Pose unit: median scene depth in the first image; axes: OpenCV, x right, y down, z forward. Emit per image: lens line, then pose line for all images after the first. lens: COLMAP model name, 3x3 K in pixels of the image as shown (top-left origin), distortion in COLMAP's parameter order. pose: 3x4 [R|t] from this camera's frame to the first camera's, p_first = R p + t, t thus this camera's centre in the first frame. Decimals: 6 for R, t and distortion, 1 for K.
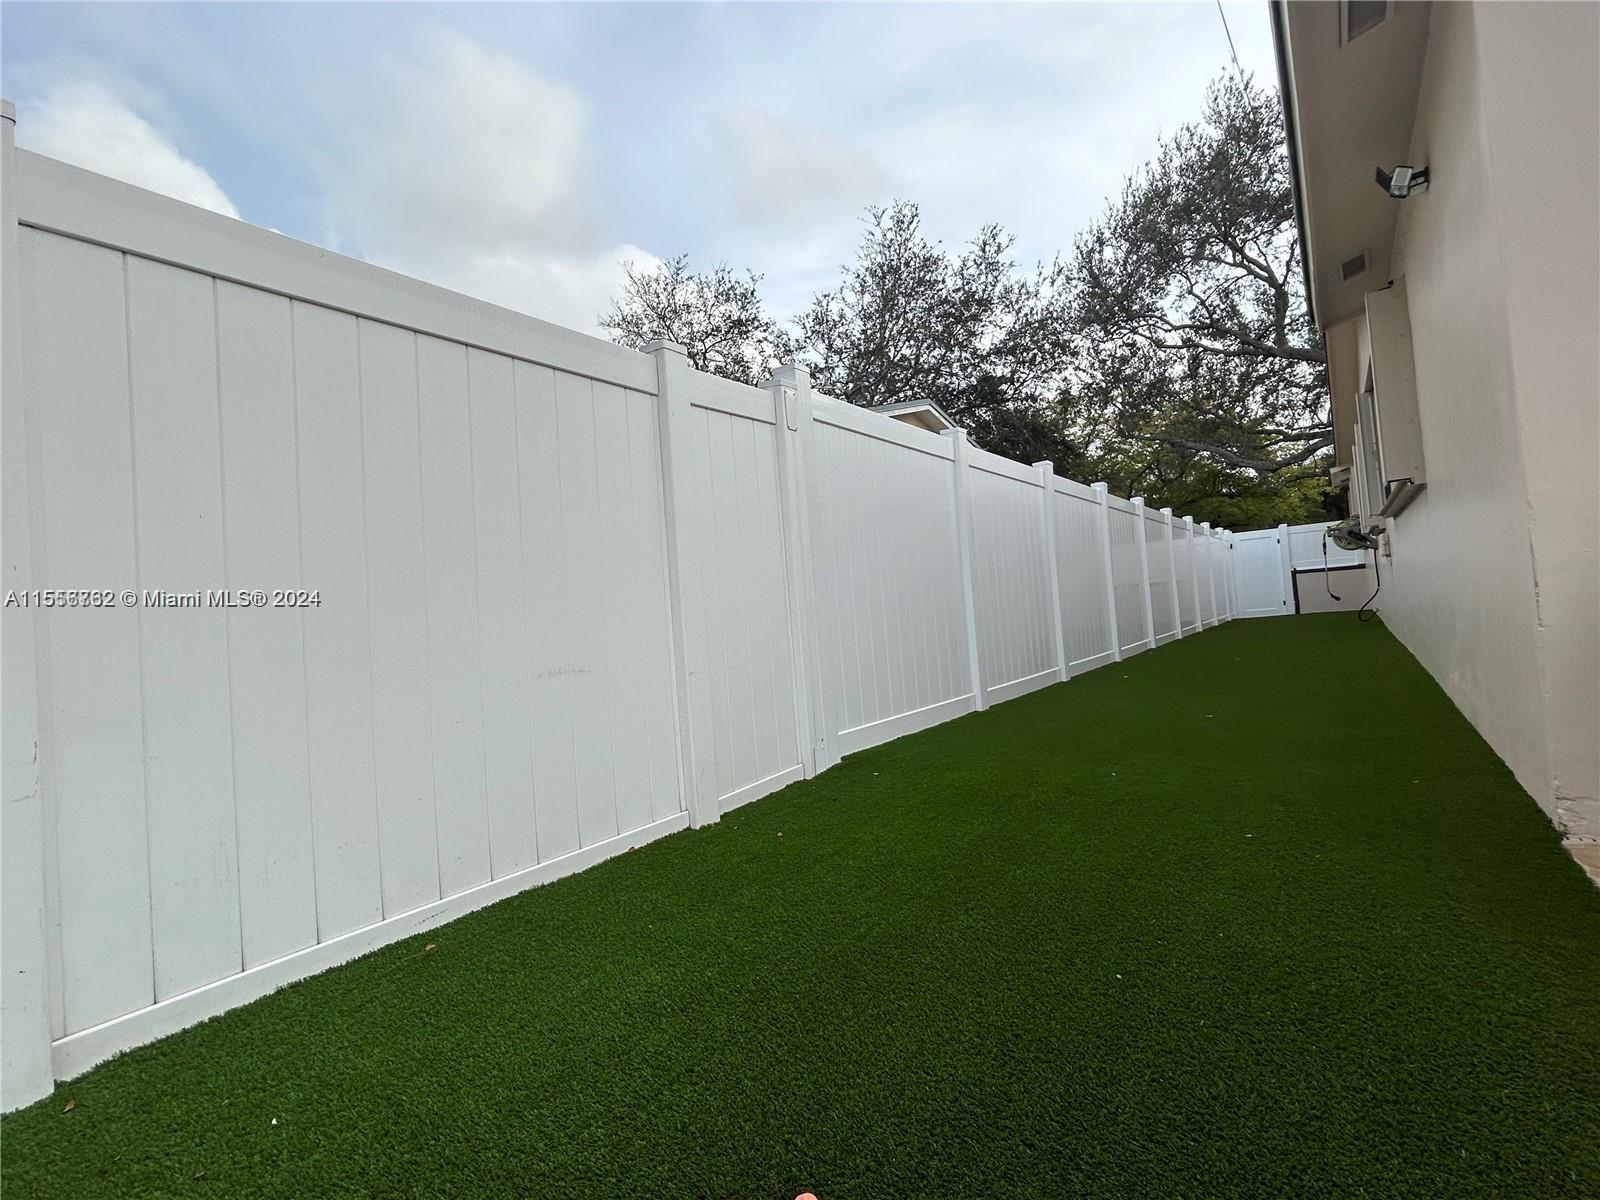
lens RADIAL K [[817.5, 0, 801.1], [0, 817.5, 589.1], [0, 0, 1]] dist [0.013614, 0.011338]
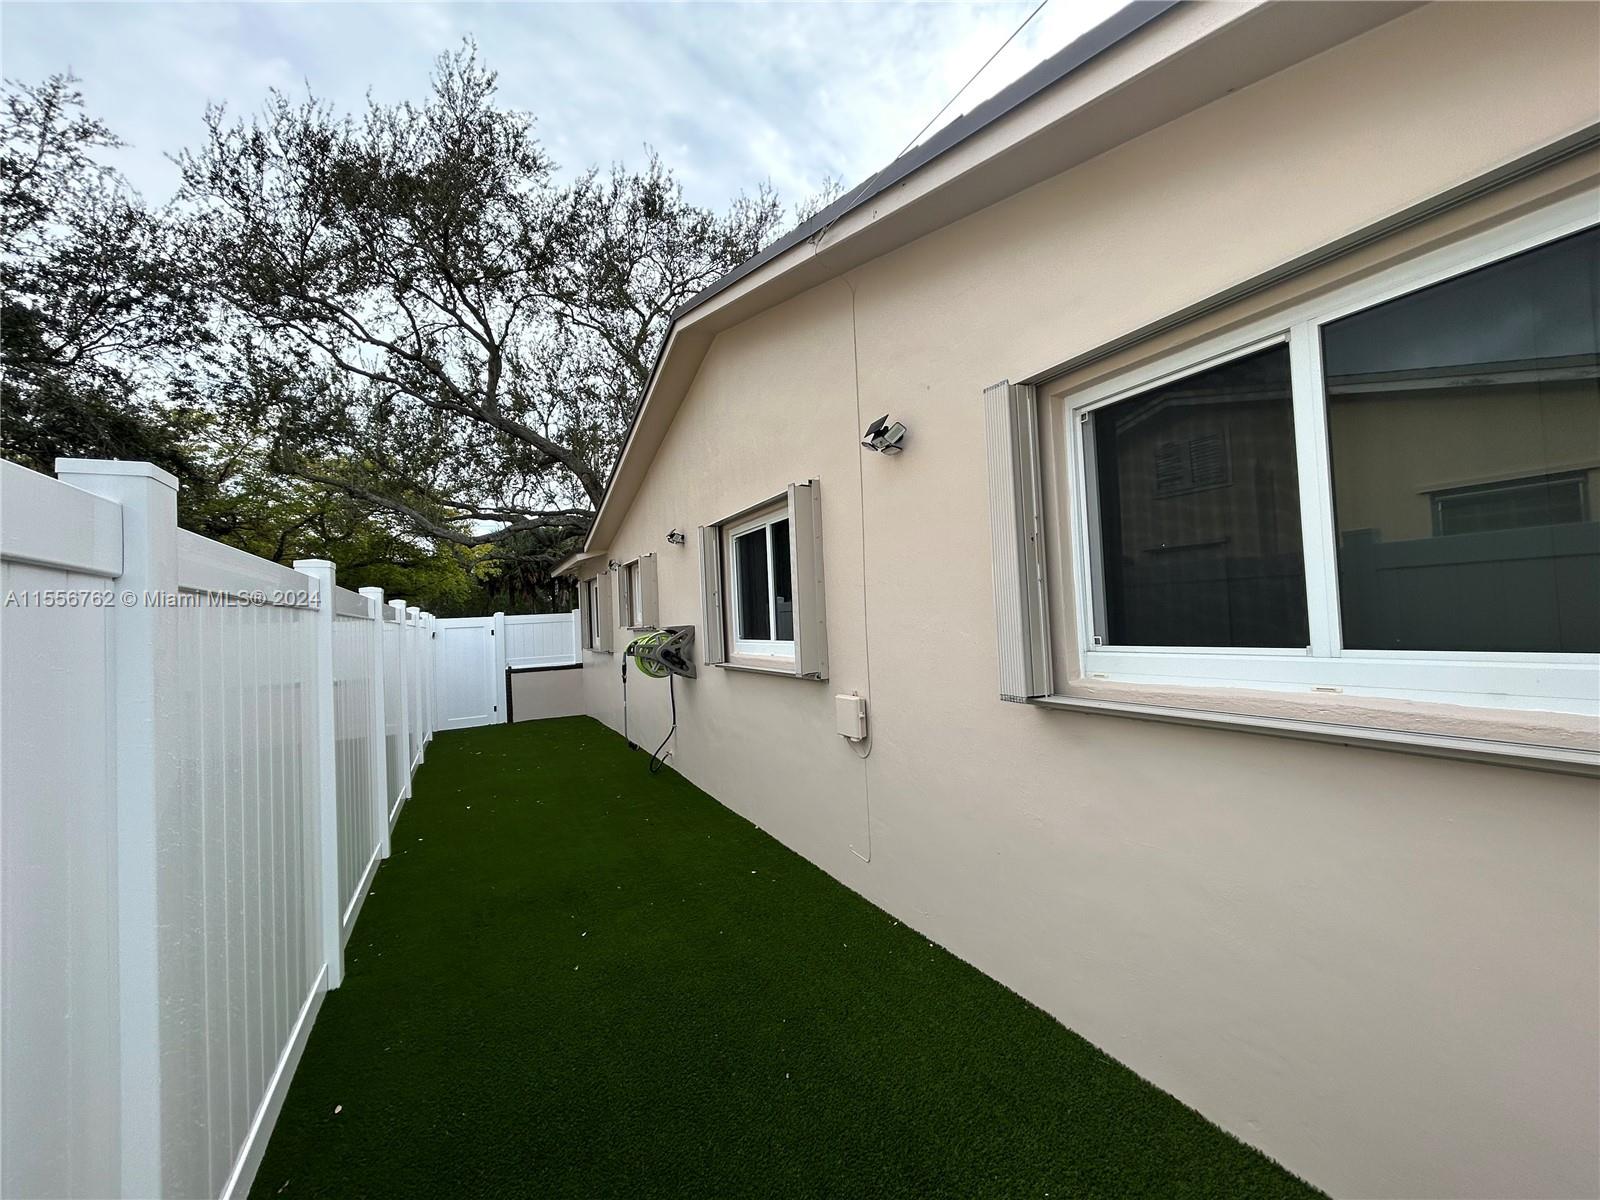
lens RADIAL K [[640.9, 0, 800.0], [0, 640.9, 600.0], [0, 0, 1]] dist [0.000813, -0.002273]
pose [[0.476324, 0.083156, 0.875329, 0.111367], [-0.028011, 0.996448, -0.079420, -0.032650], [-0.878823, 0.013311, 0.476962, 0.287332]]
